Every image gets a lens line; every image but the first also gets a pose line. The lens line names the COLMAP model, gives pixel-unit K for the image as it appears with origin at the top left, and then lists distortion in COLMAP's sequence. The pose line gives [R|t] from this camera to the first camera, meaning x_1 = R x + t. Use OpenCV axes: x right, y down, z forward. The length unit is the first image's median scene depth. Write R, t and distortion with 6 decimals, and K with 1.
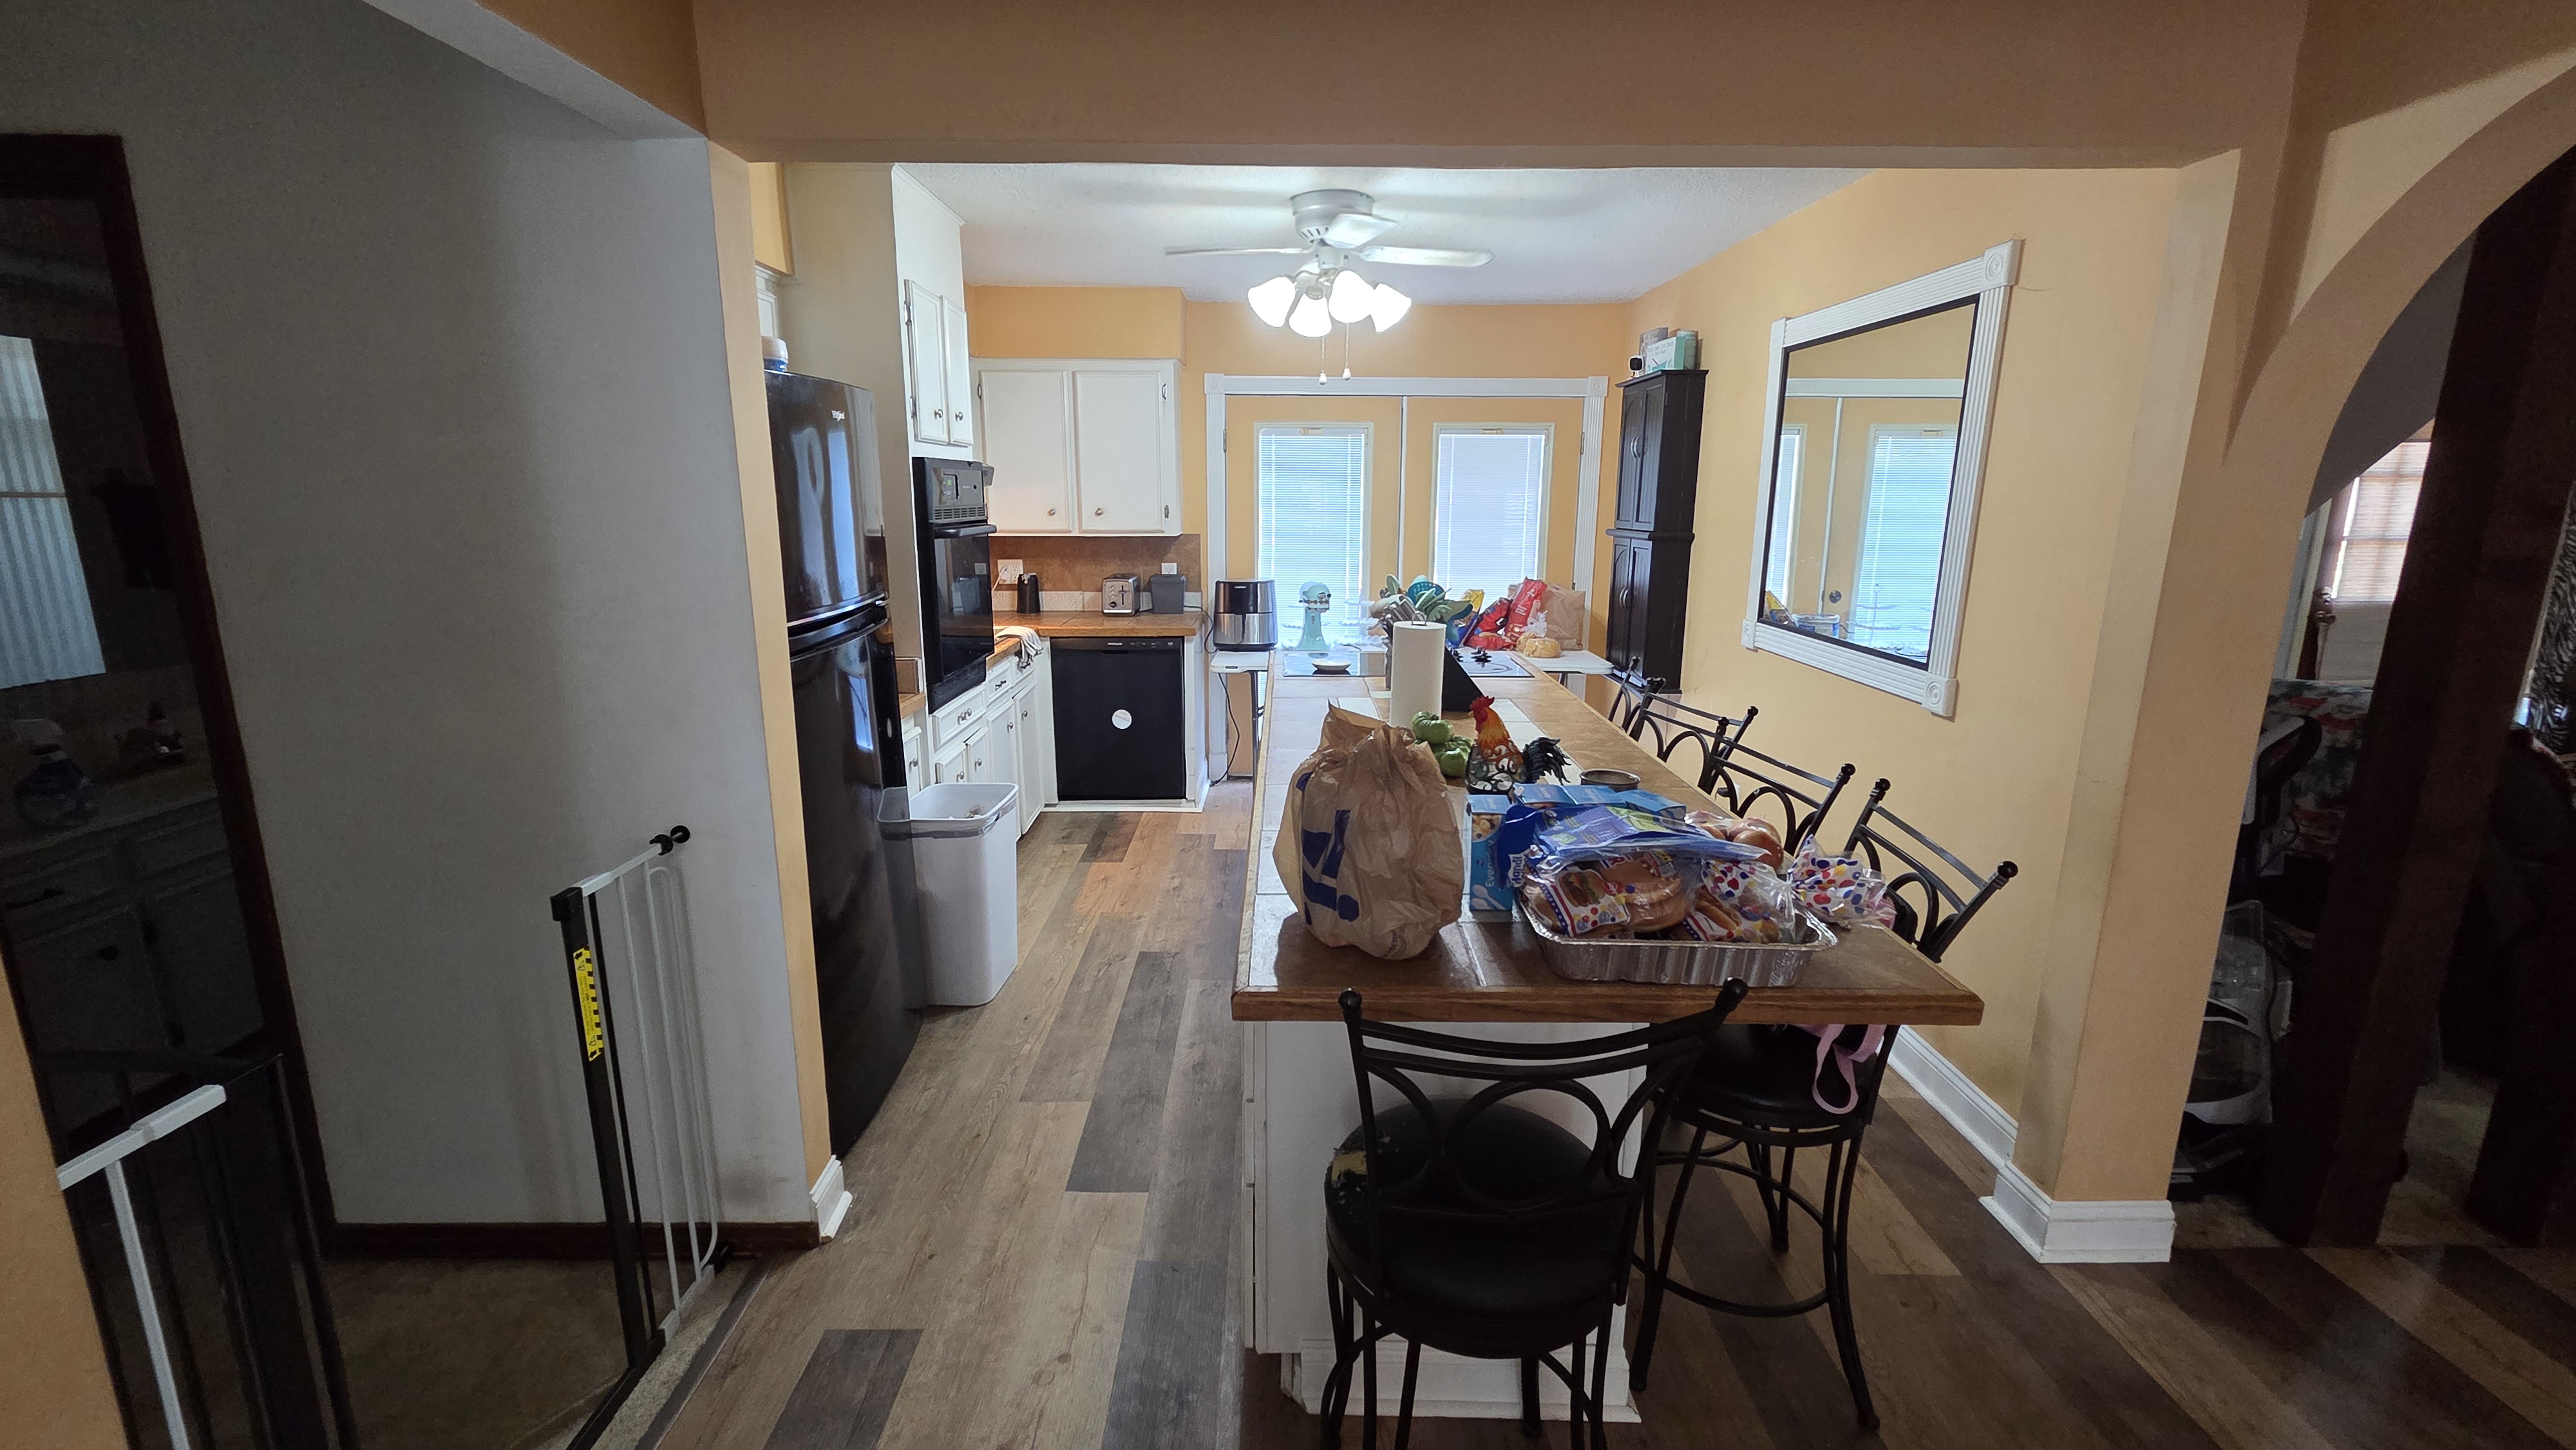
lens RADIAL K [[1053.1, 0, 1287.2], [0, 1053.1, 713.6], [0, 0, 1]] dist [0.003406, -0.000497]
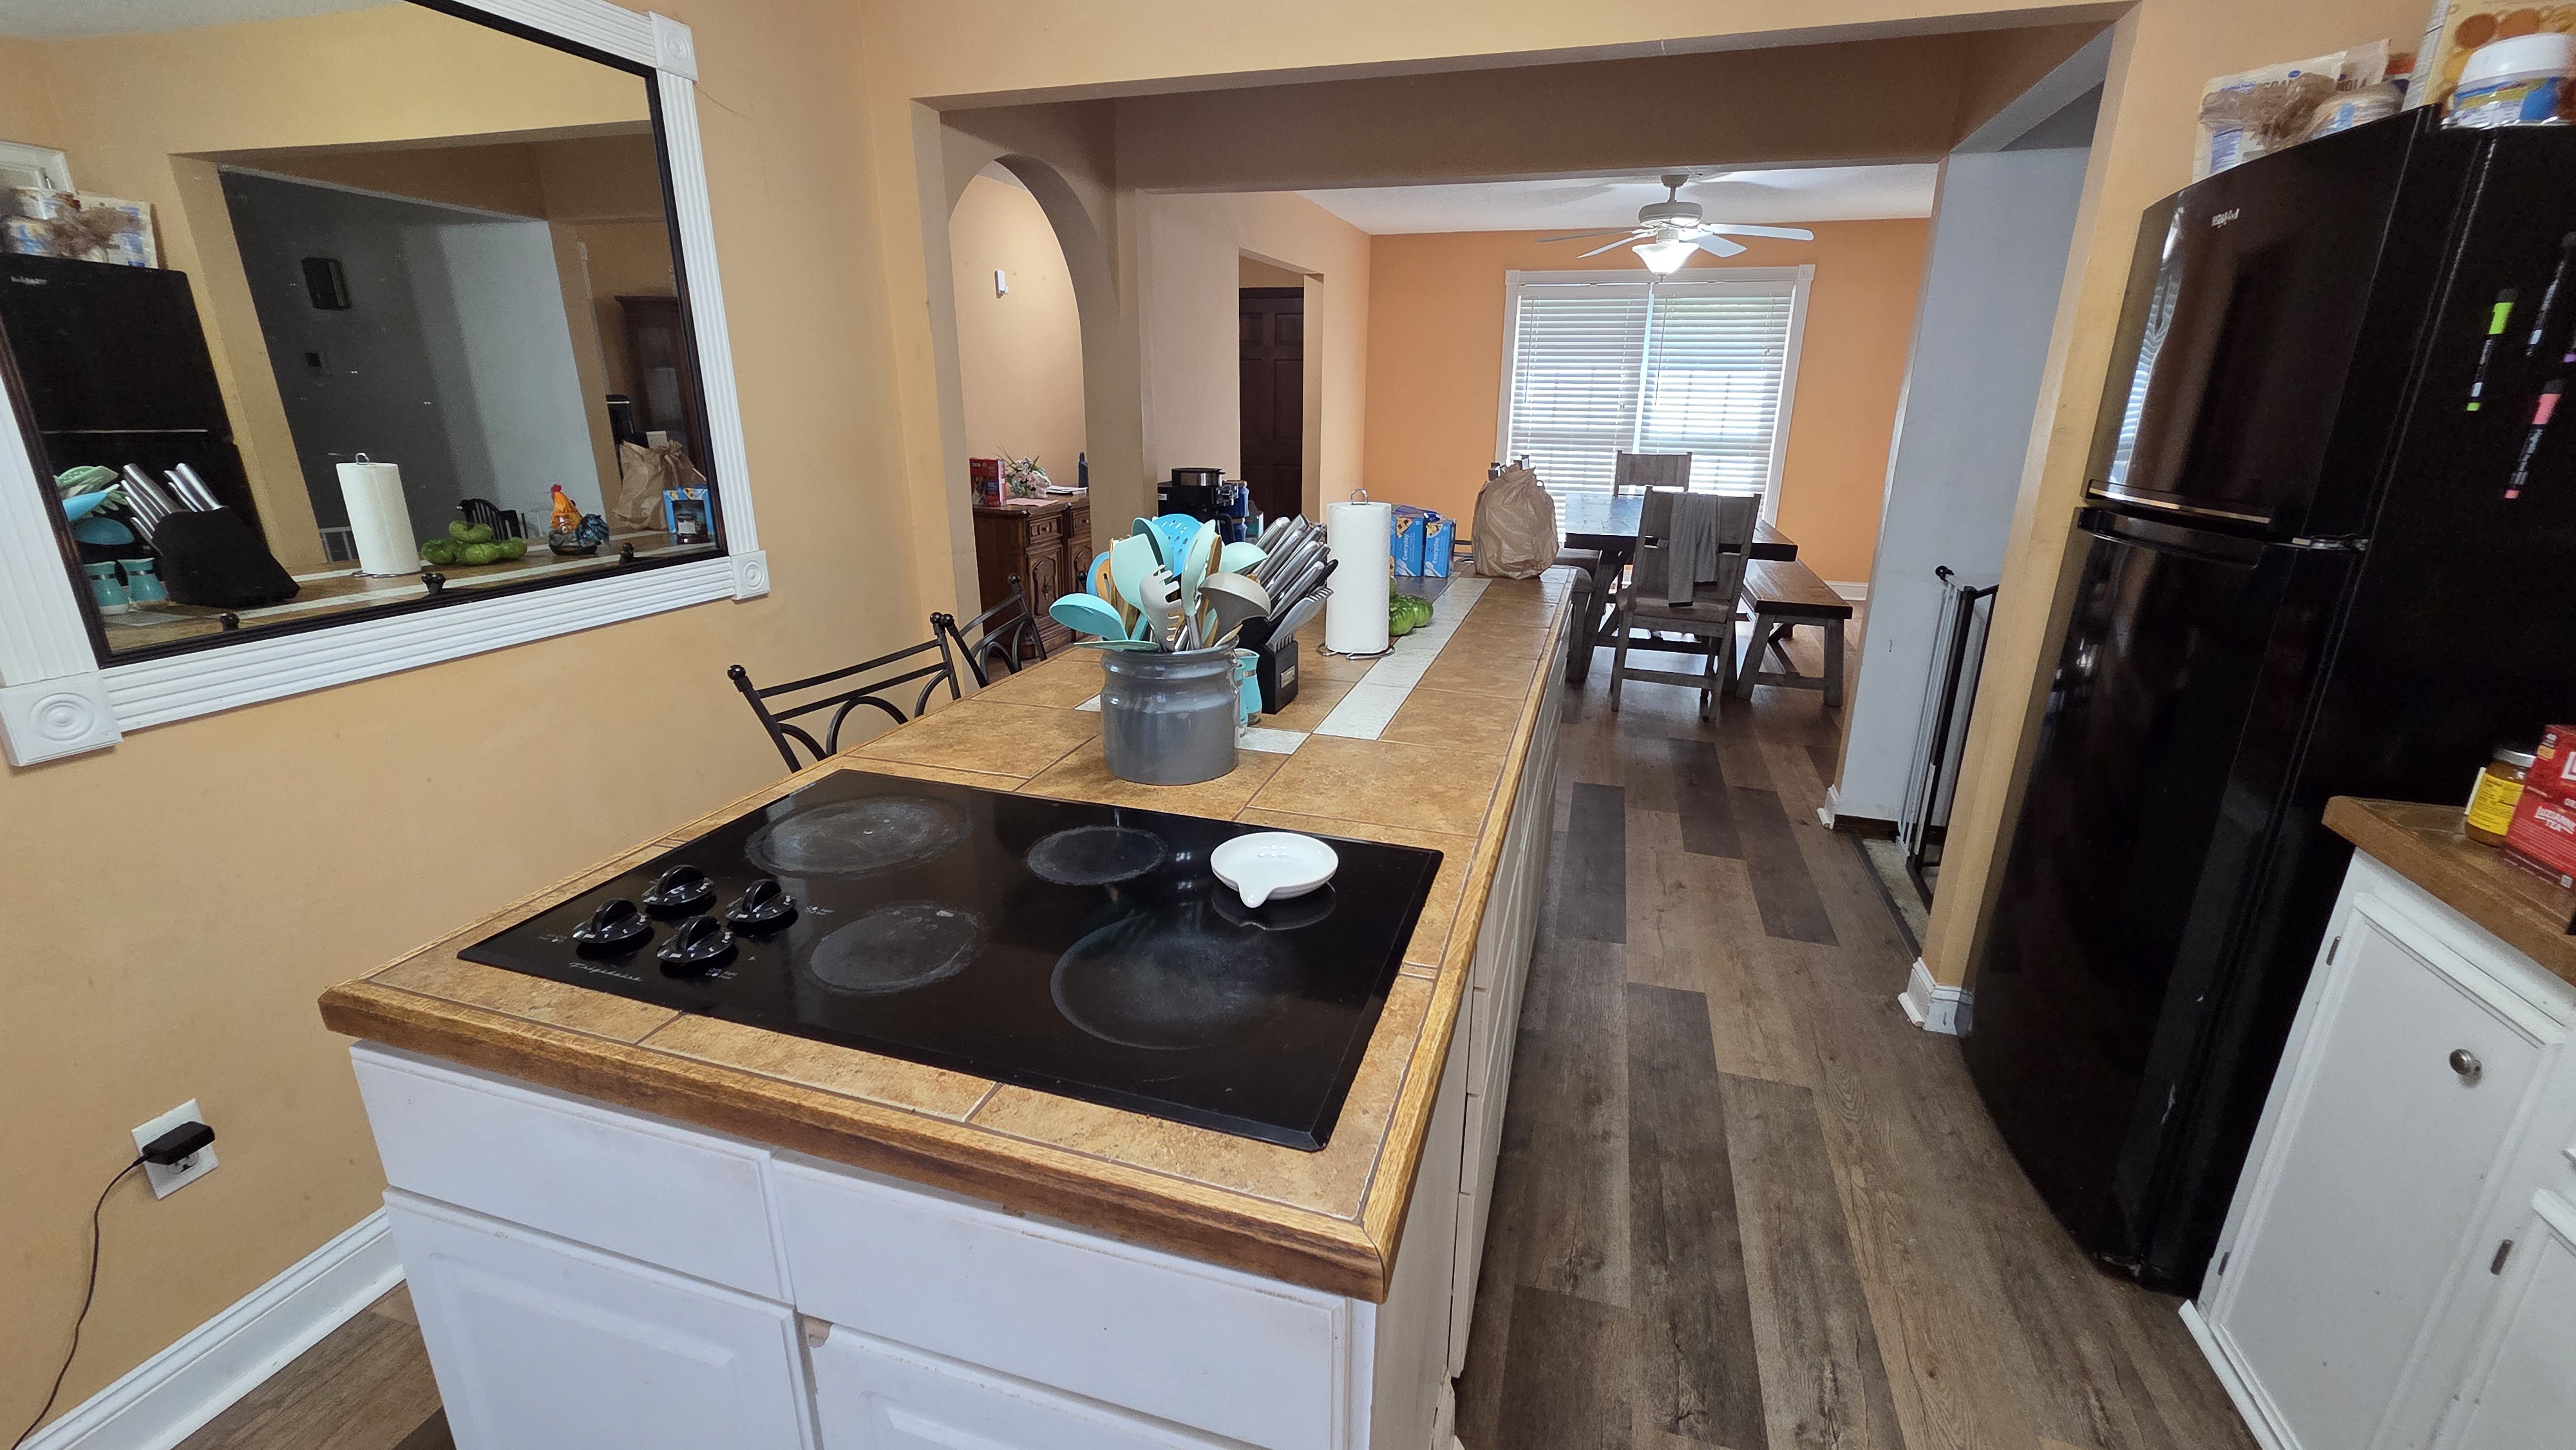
lens RADIAL K [[1053.4, 0, 1280.8], [0, 1053.4, 709.7], [0, 0, 1]] dist [0.010287, 0.000512]
pose [[-0.954100, -0.098556, 0.282807, -0.059745], [0.050687, 0.877540, 0.476816, -0.320306], [-0.295168, 0.469265, -0.832266, 1.677133]]
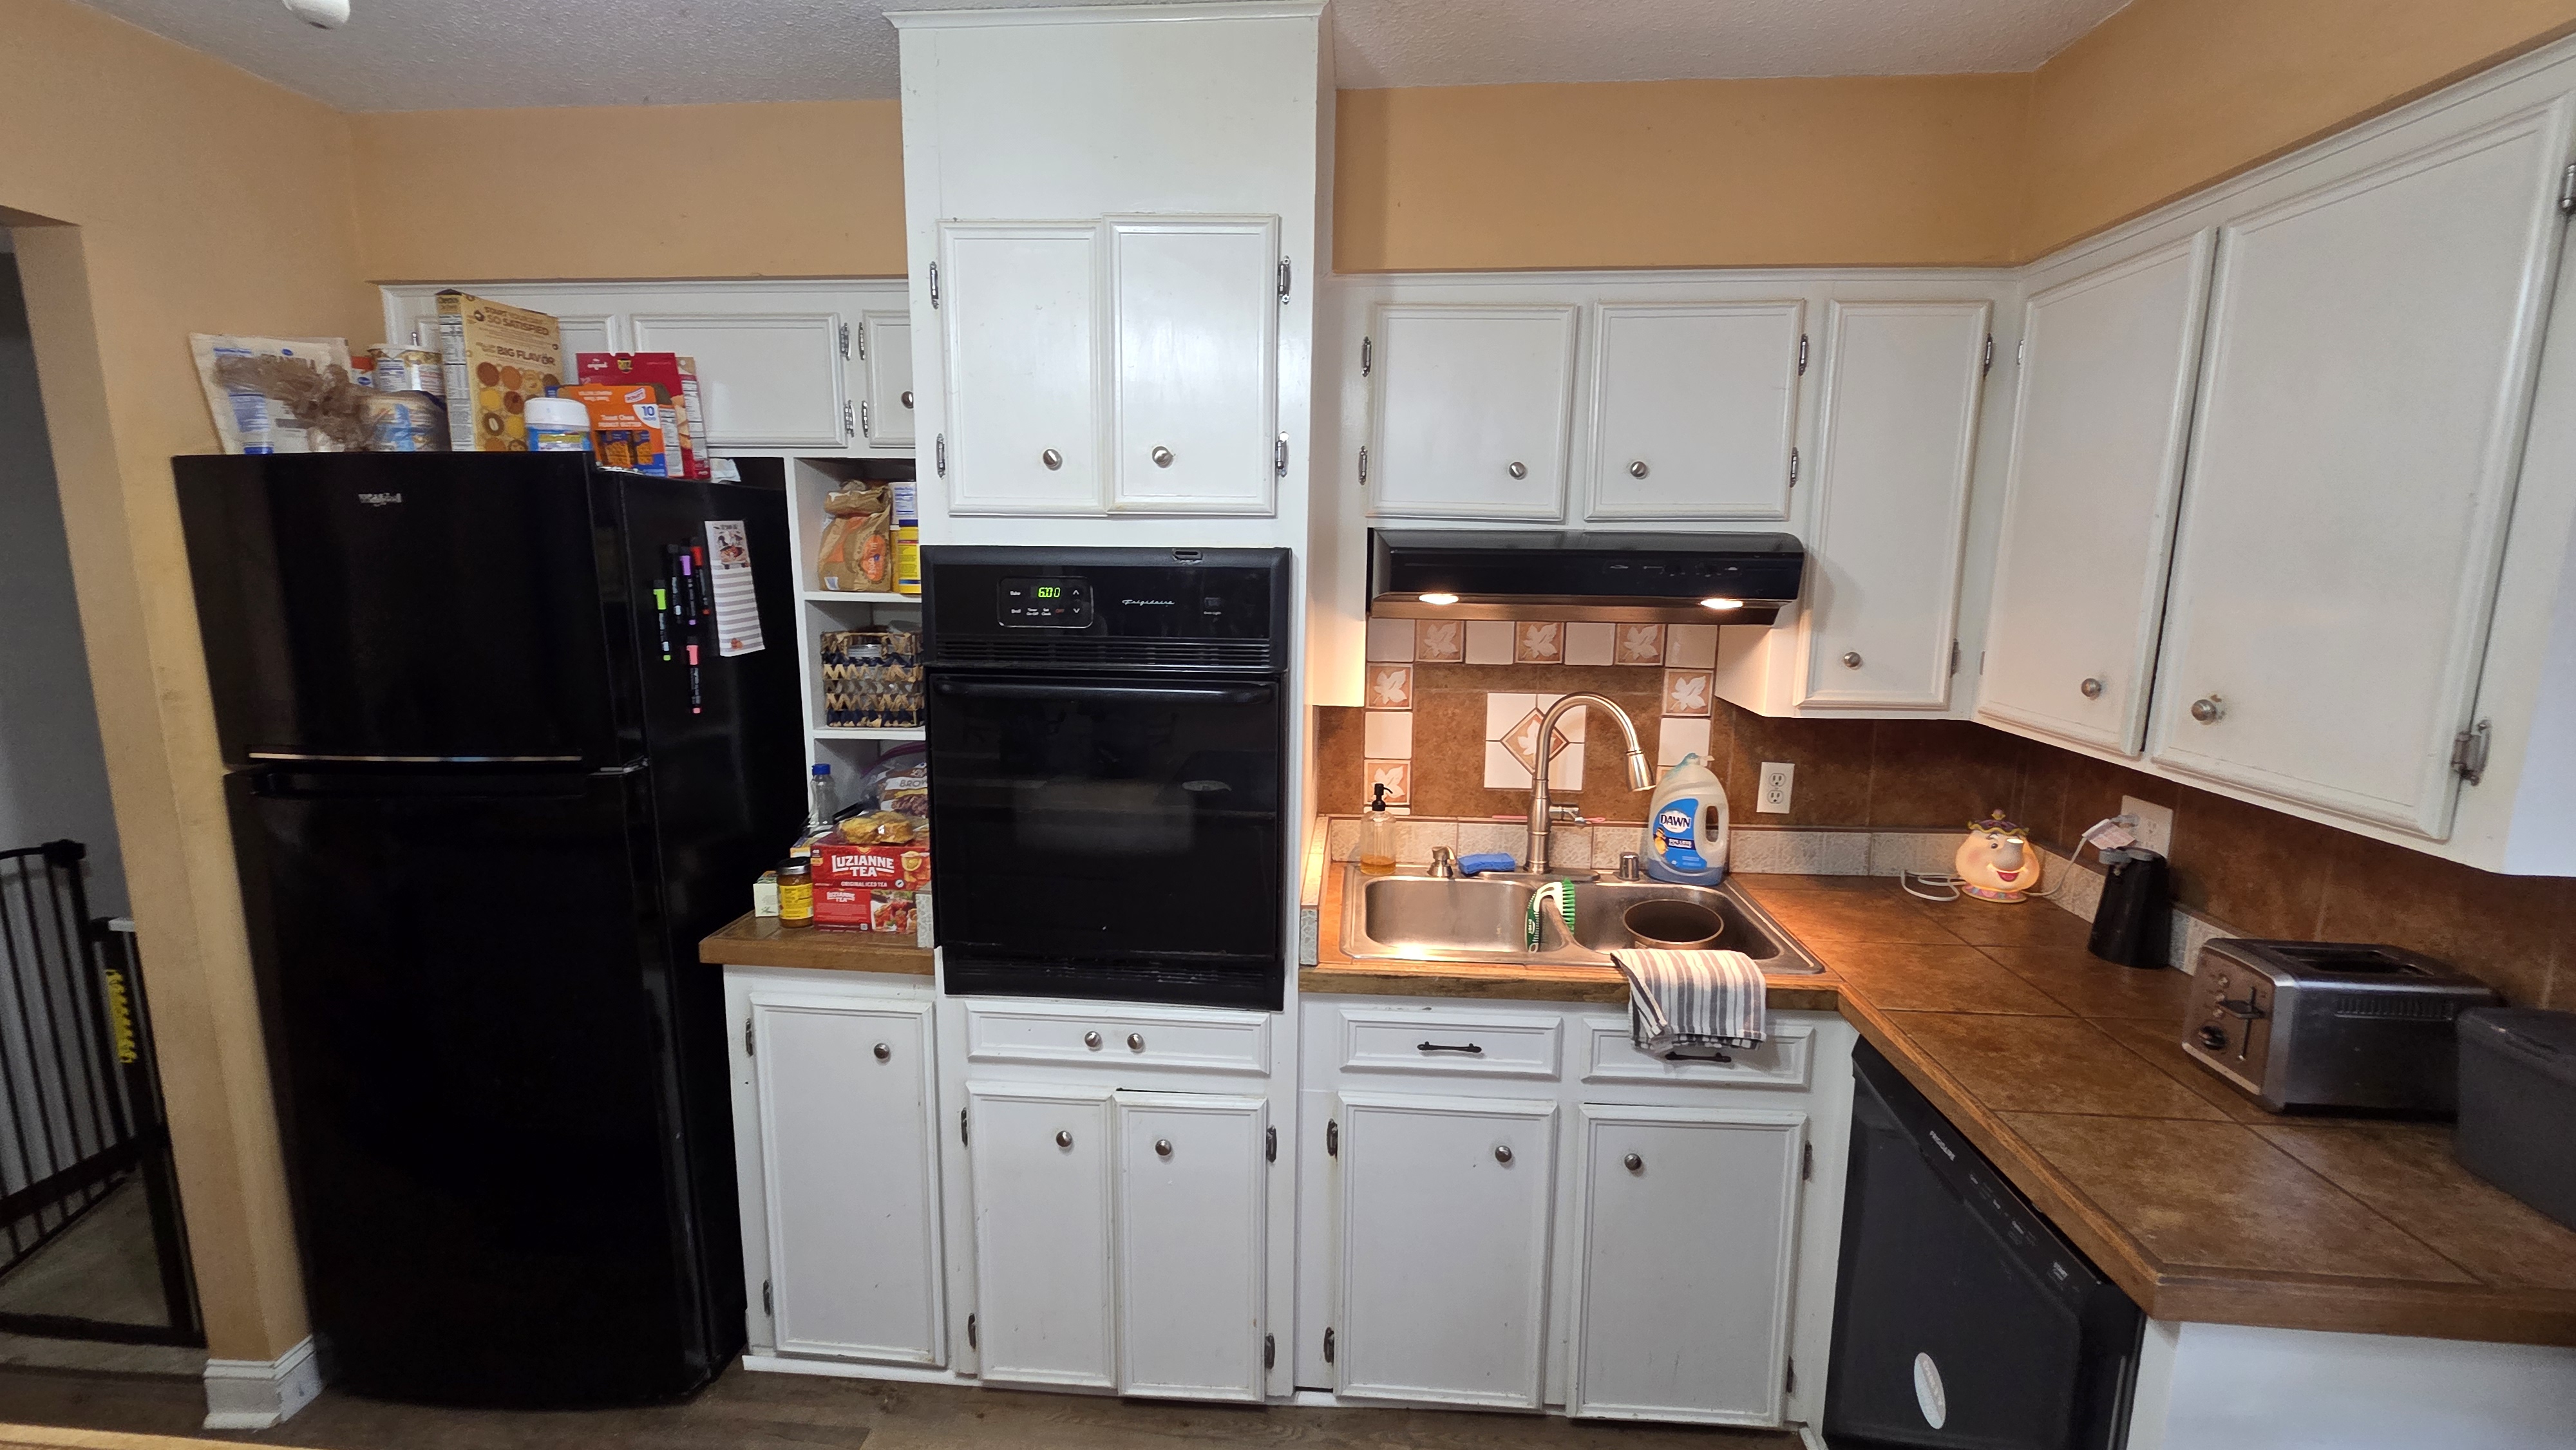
lens RADIAL K [[1053.1, 0, 1287.2], [0, 1053.1, 713.6], [0, 0, 1]] dist [0.003406, -0.000497]
pose [[-0.076298, 0.155767, -0.984843, 0.228833], [-0.217344, 0.961372, 0.168893, -0.349965], [0.973109, 0.226936, -0.039496, 1.464208]]
